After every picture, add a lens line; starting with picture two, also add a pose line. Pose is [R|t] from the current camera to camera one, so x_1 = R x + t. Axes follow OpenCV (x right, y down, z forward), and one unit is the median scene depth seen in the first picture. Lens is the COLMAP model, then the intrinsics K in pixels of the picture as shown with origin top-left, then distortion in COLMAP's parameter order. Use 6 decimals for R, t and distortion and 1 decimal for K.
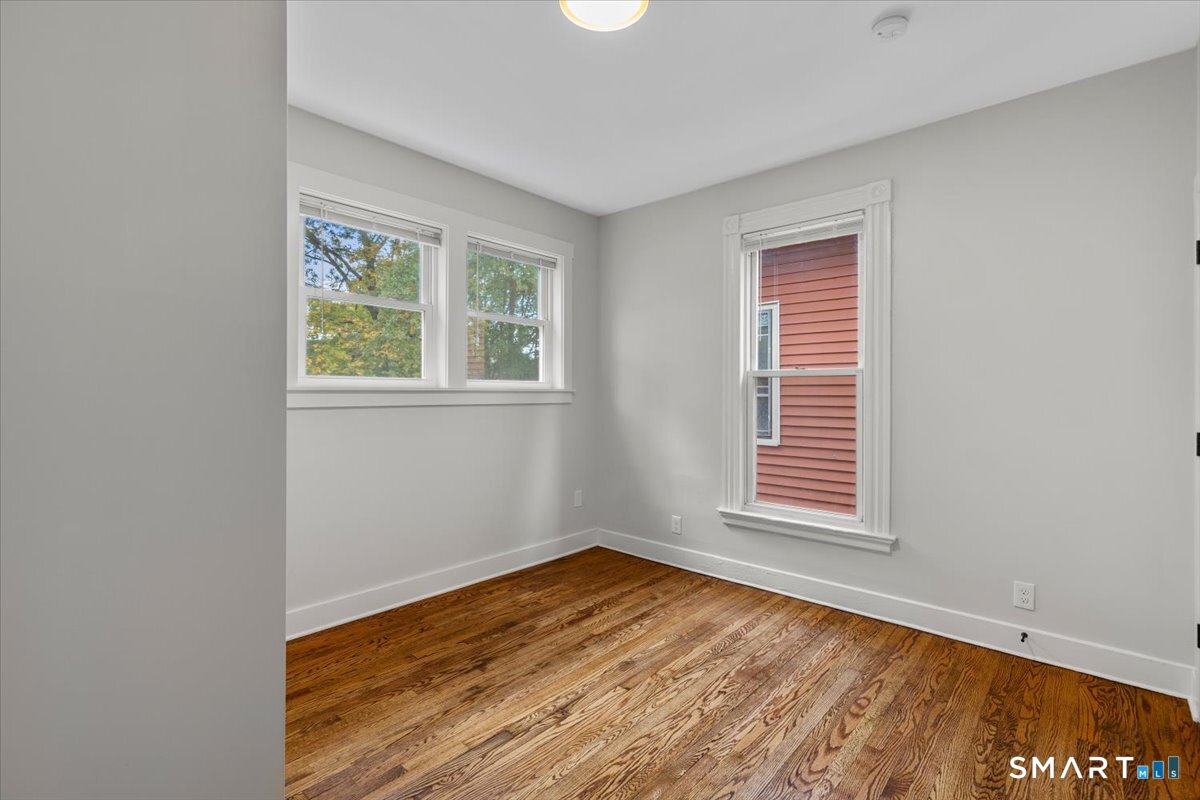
lens RADIAL K [[547.2, 0, 610.9], [0, 547.2, 387.8], [0, 0, 1]] dist [0.006869, -0.000272]
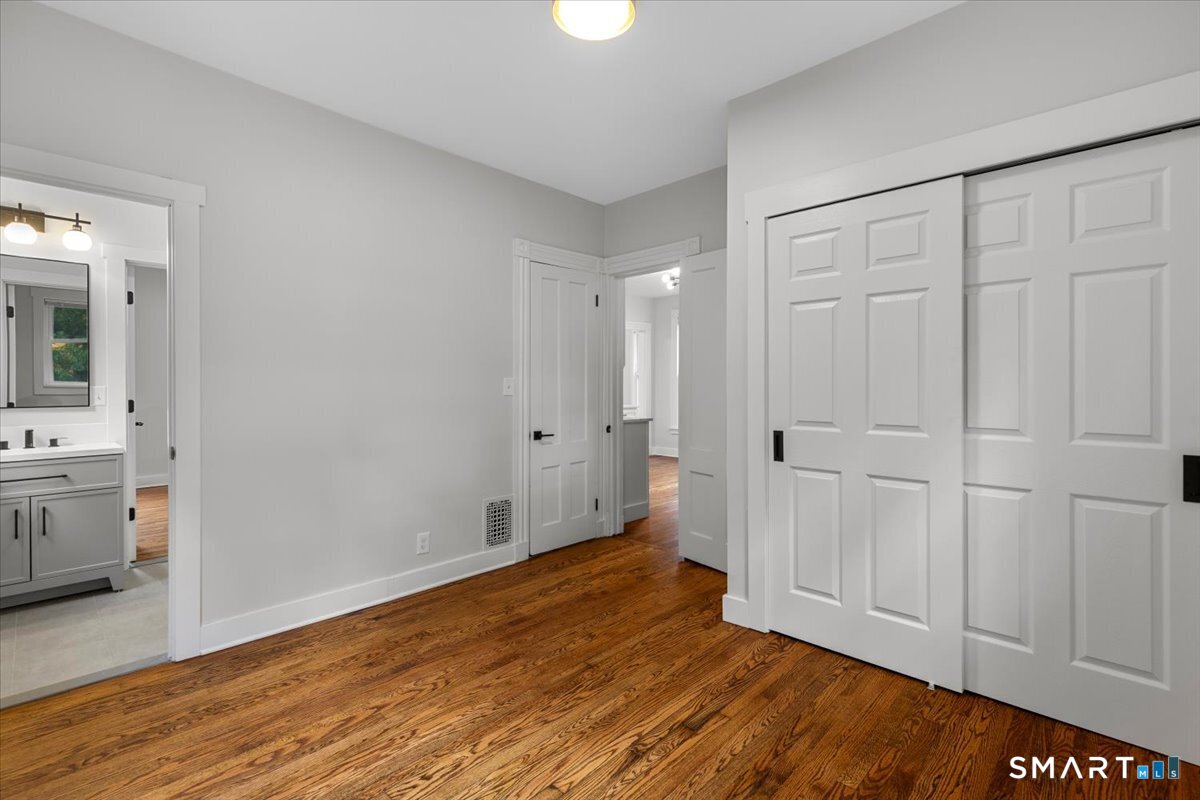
lens RADIAL K [[547.2, 0, 610.9], [0, 547.2, 387.8], [0, 0, 1]] dist [0.006869, -0.000272]
pose [[-0.999549, -0.000635, 0.030018, -0.075334], [-0.000641, 1.000000, -0.000182, 0.033274], [-0.030018, -0.000201, -0.999549, 1.923152]]
